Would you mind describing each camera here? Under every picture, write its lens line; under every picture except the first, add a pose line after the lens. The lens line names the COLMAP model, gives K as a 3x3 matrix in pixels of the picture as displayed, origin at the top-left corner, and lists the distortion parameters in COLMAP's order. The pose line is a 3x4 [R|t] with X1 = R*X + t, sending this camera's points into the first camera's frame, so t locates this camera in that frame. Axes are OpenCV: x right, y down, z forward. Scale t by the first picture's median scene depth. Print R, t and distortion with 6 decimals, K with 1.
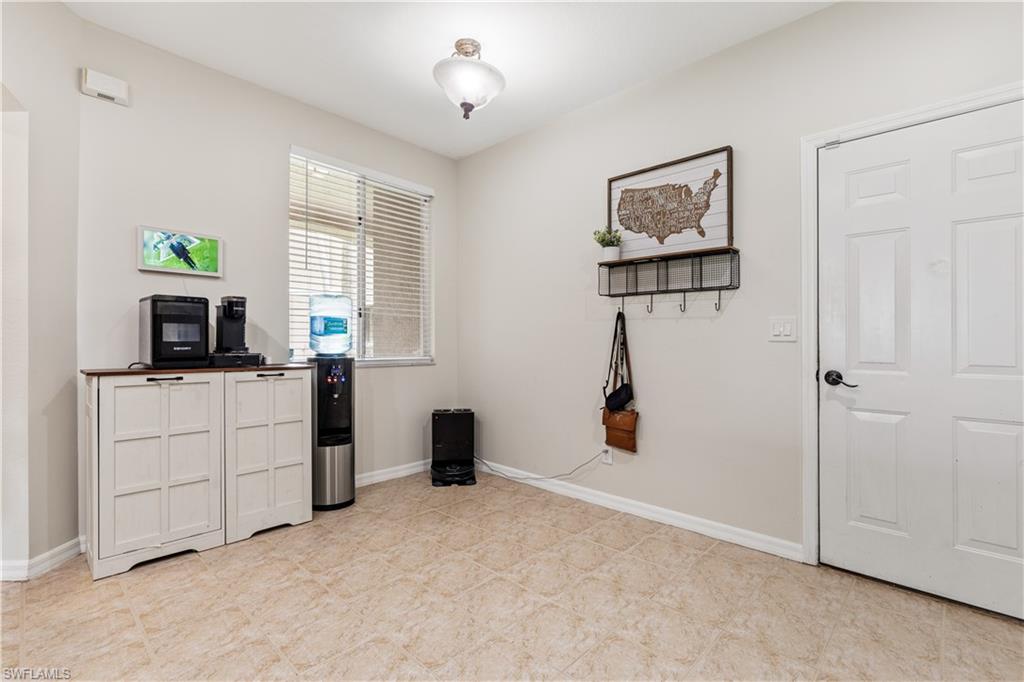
lens RADIAL K [[460.1, 0, 514.6], [0, 460.1, 342.3], [0, 0, 1]] dist [-0.000027, 0.001445]
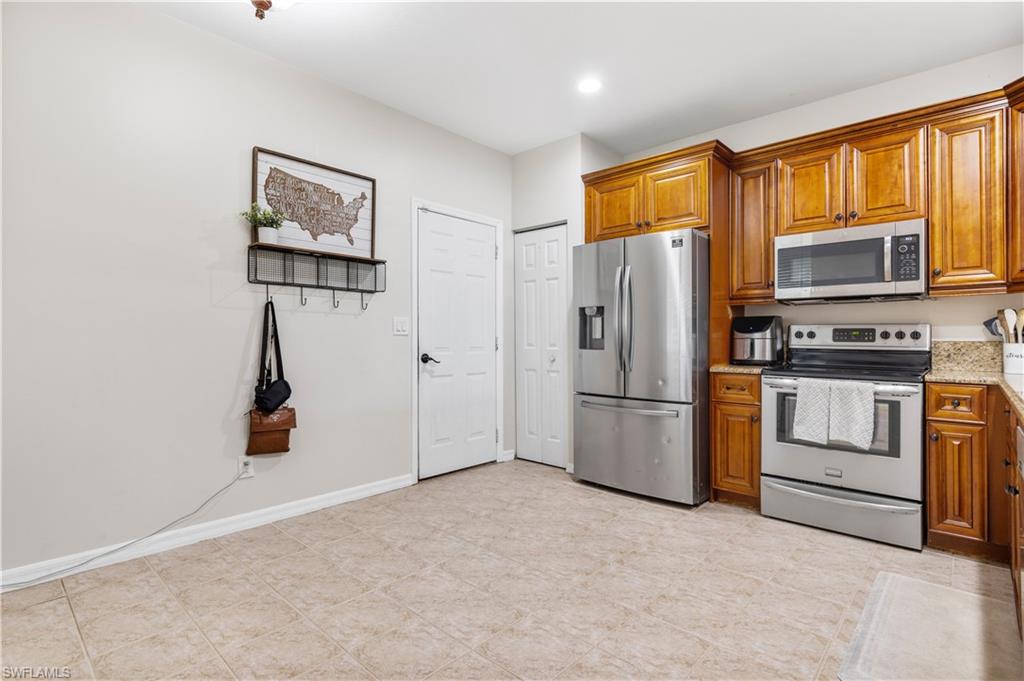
lens RADIAL K [[493.2, 0, 514.0], [0, 493.2, 331.6], [0, 0, 1]] dist [0.005059, 0.000444]
pose [[-0.006952, 0.006654, 0.999954, -0.830248], [-0.004596, 0.999967, -0.006686, -0.003603], [-0.999965, -0.004642, -0.006921, 0.593266]]
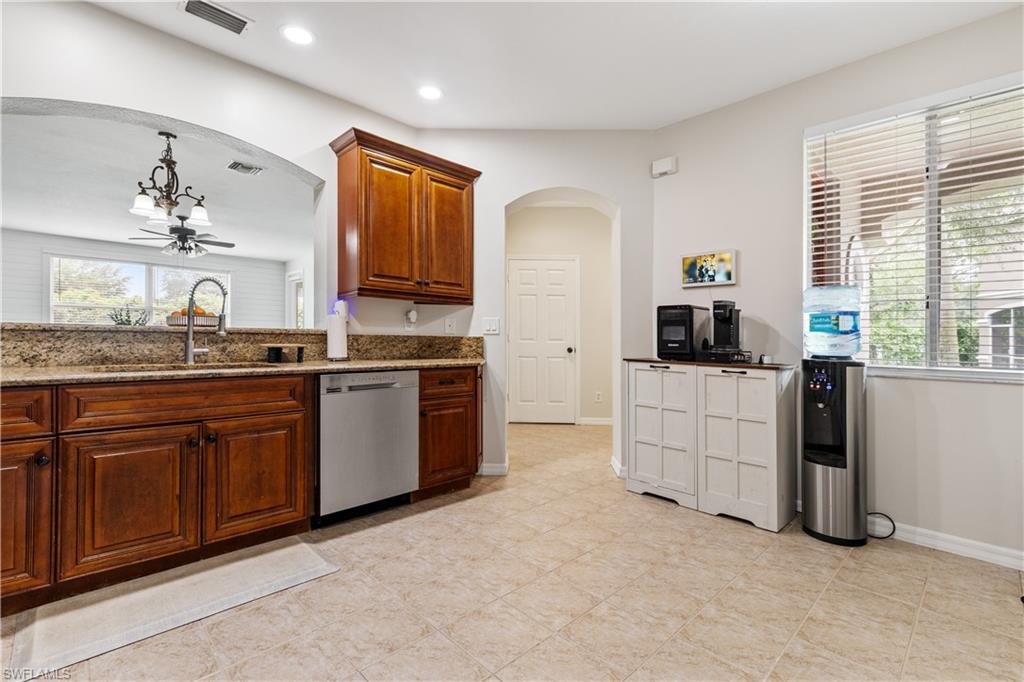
lens RADIAL K [[460.1, 0, 517.1], [0, 460.1, 339.5], [0, 0, 1]] dist [-0.000027, 0.001445]
pose [[-0.032675, 0.000361, -0.999466, 0.535724], [-0.010735, 0.999942, 0.000712, 0.000629], [0.999408, 0.010752, -0.032669, 0.524606]]
